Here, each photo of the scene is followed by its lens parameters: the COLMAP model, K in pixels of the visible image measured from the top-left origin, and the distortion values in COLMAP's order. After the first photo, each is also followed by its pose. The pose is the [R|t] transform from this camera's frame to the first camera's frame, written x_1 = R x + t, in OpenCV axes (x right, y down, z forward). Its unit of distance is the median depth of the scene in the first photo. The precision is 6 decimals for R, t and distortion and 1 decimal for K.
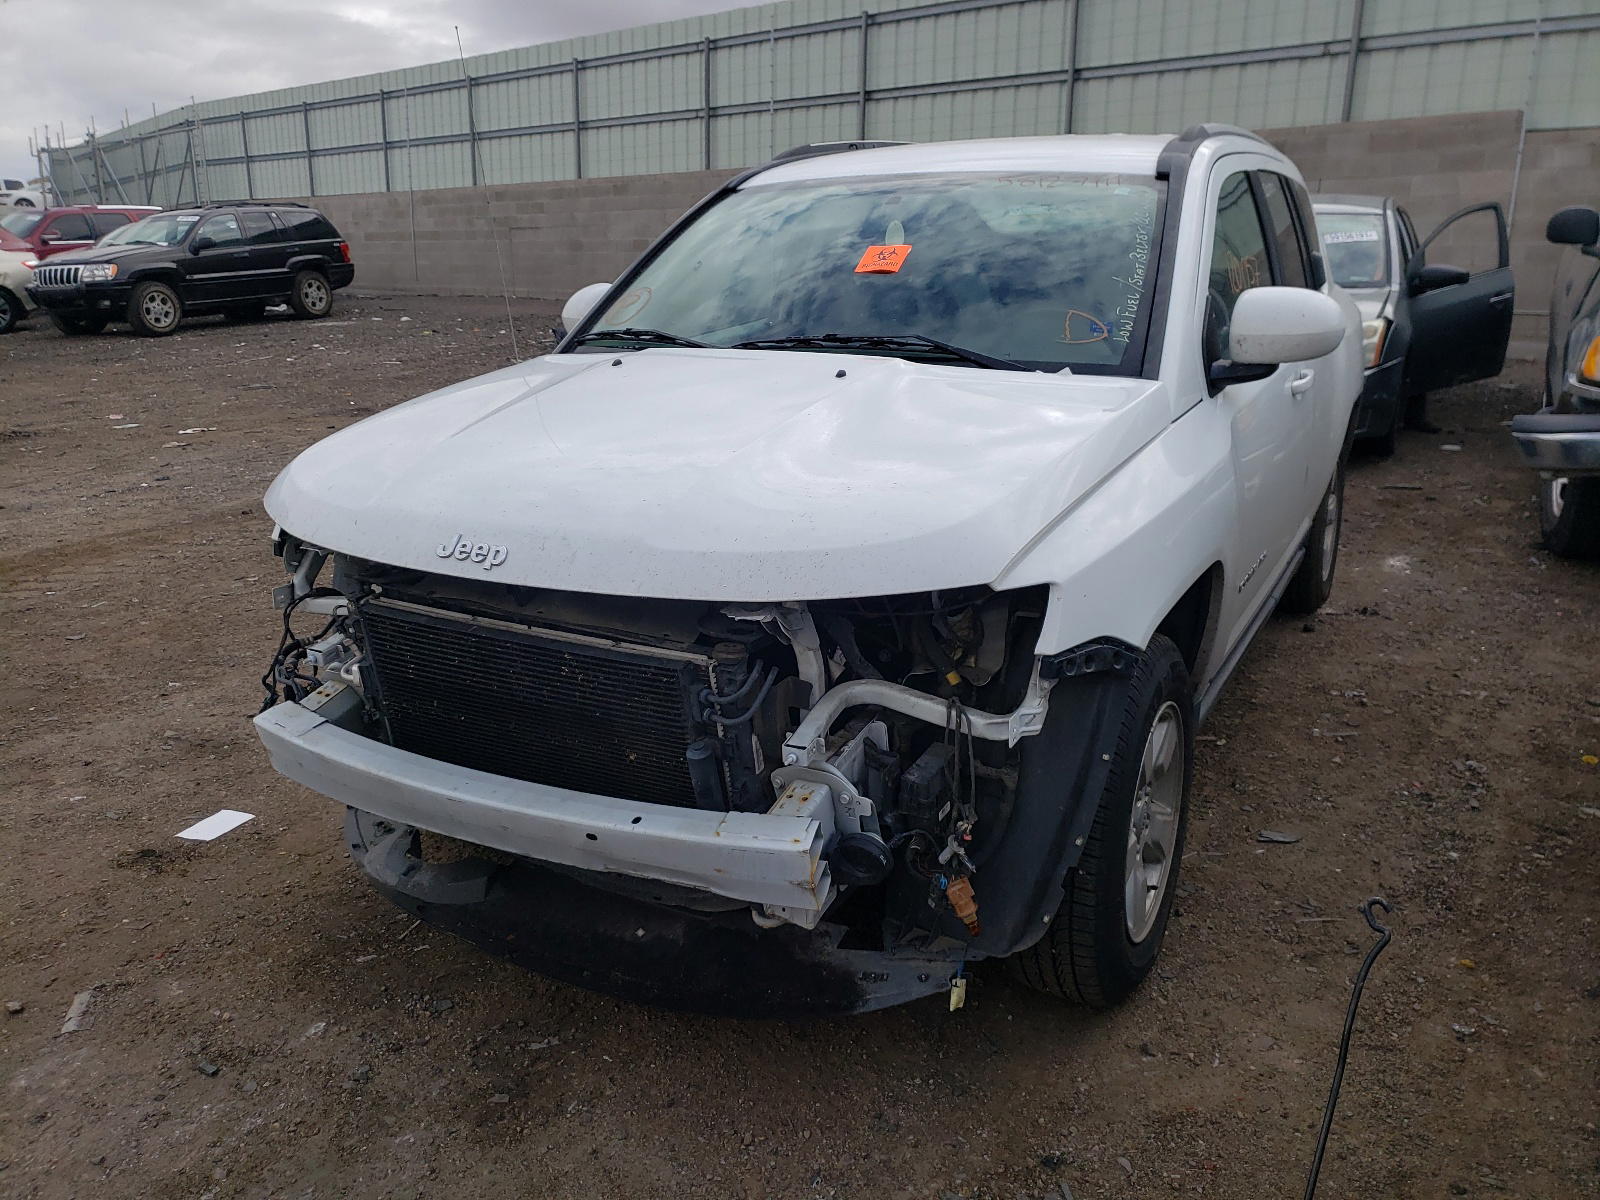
lens RADIAL K [[1228.5, 0, 788.9], [0, 1228.5, 604.7], [0, 0, 1]] dist [0.007341, 0.009345]
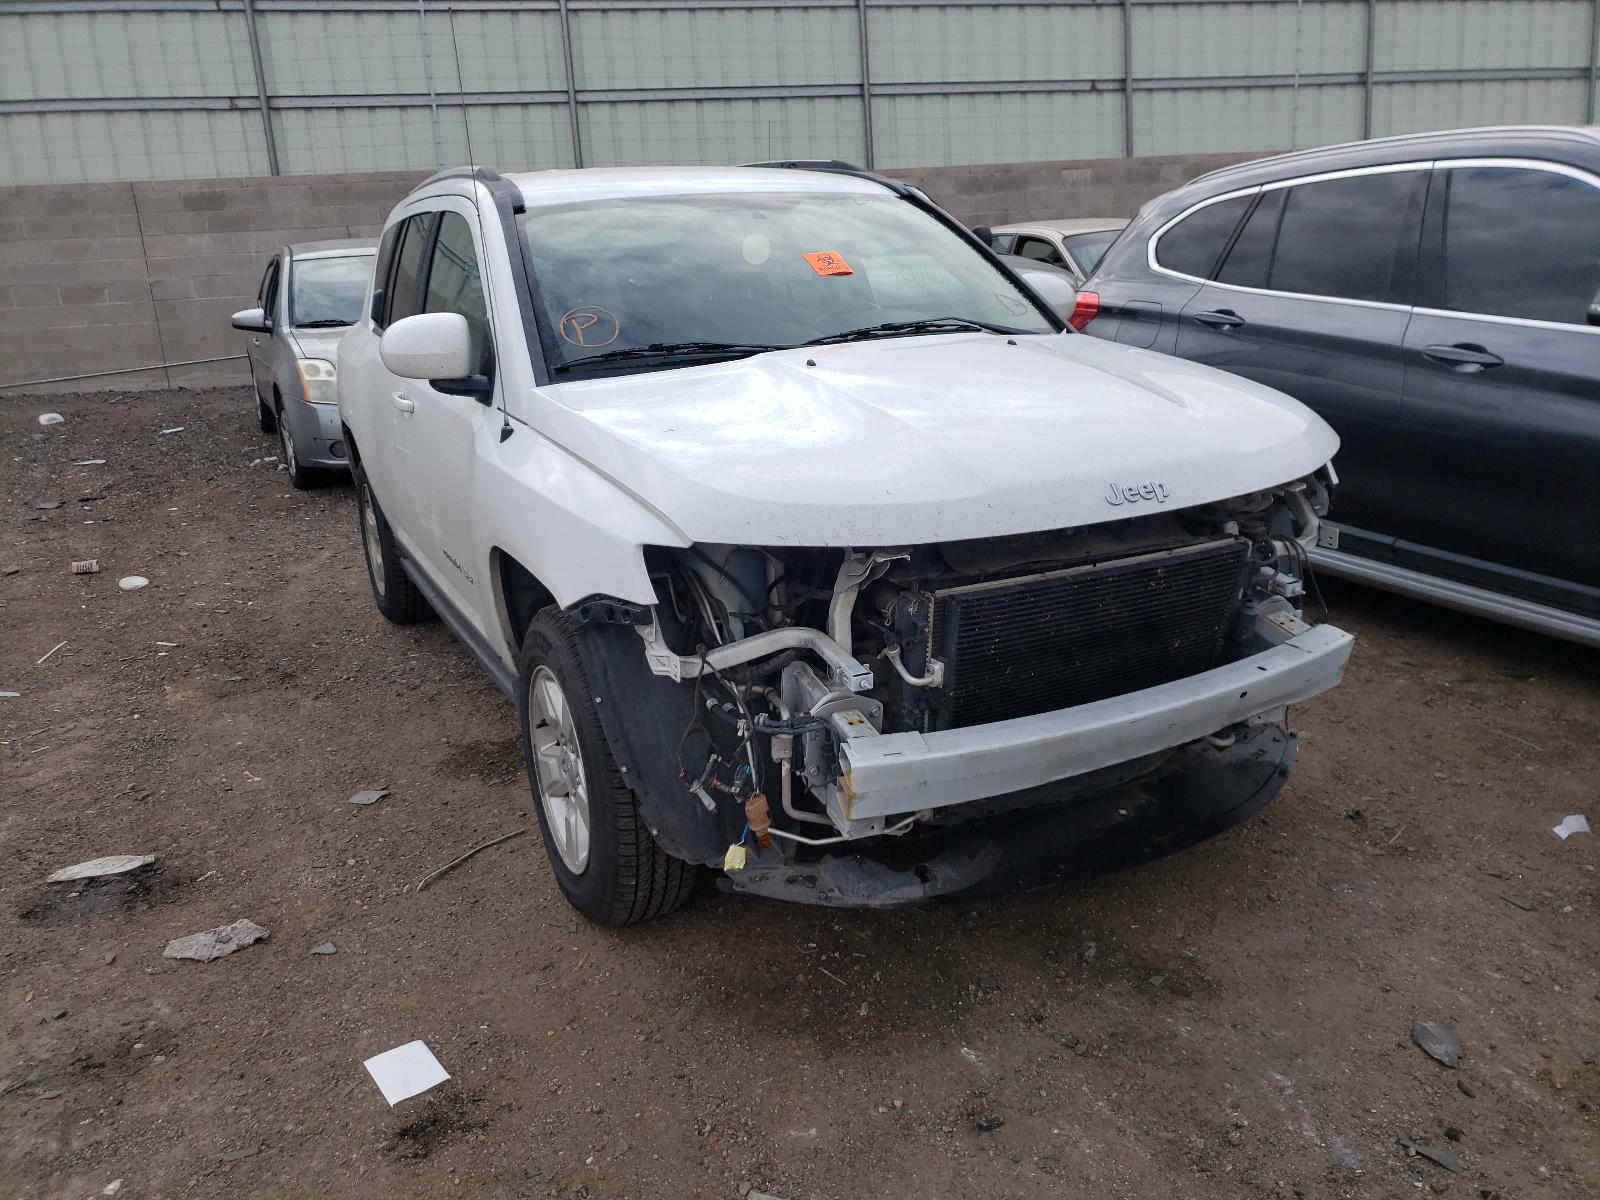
lens RADIAL K [[1228.5, 0, 802.6], [0, 1228.5, 605.1], [0, 0, 1]] dist [0.007341, 0.009345]
pose [[0.578740, -0.242278, 0.778692, -0.915203], [0.276382, 0.956613, 0.092222, -0.091372], [-0.767250, 0.161844, 0.620592, 0.369930]]
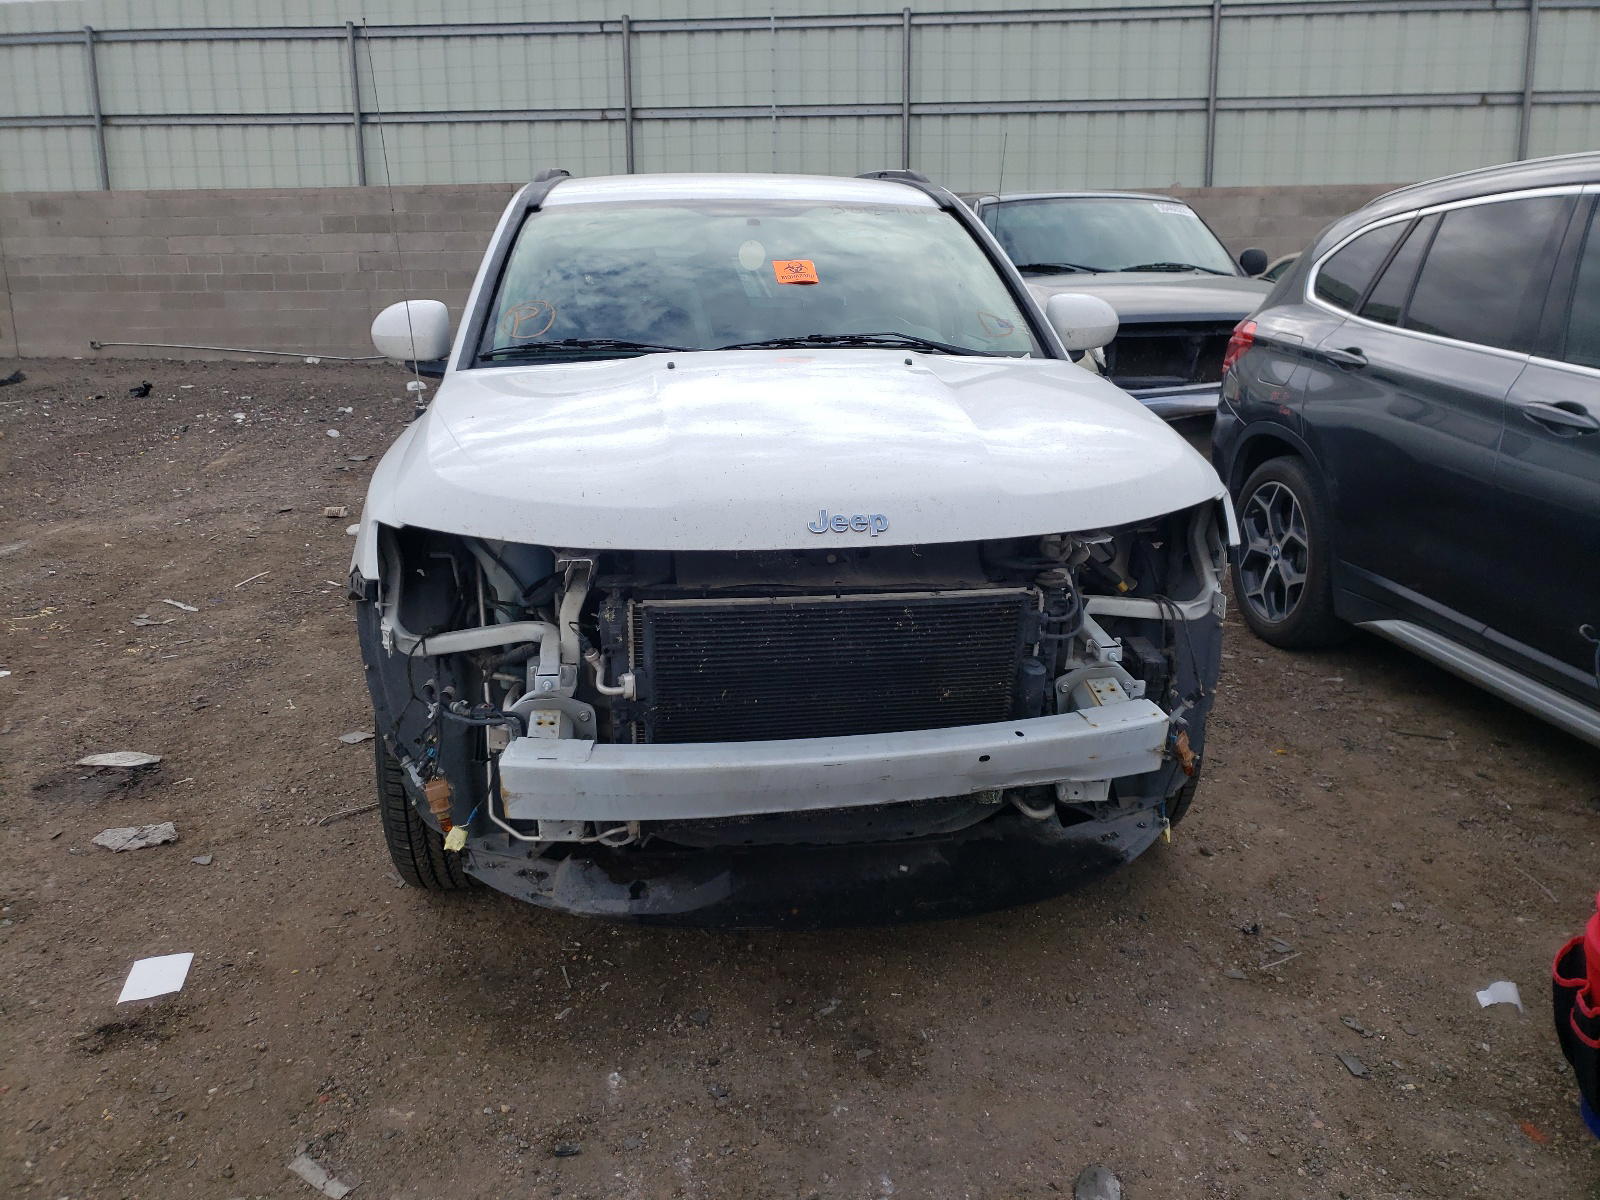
lens RADIAL K [[1228.5, 0, 805.2], [0, 1228.5, 585.9], [0, 0, 1]] dist [0.007341, 0.009345]
pose [[0.804066, -0.139470, 0.577950, -0.614838], [0.168815, 0.985643, 0.002993, 0.000890], [-0.570070, 0.095160, 0.816067, 0.107179]]
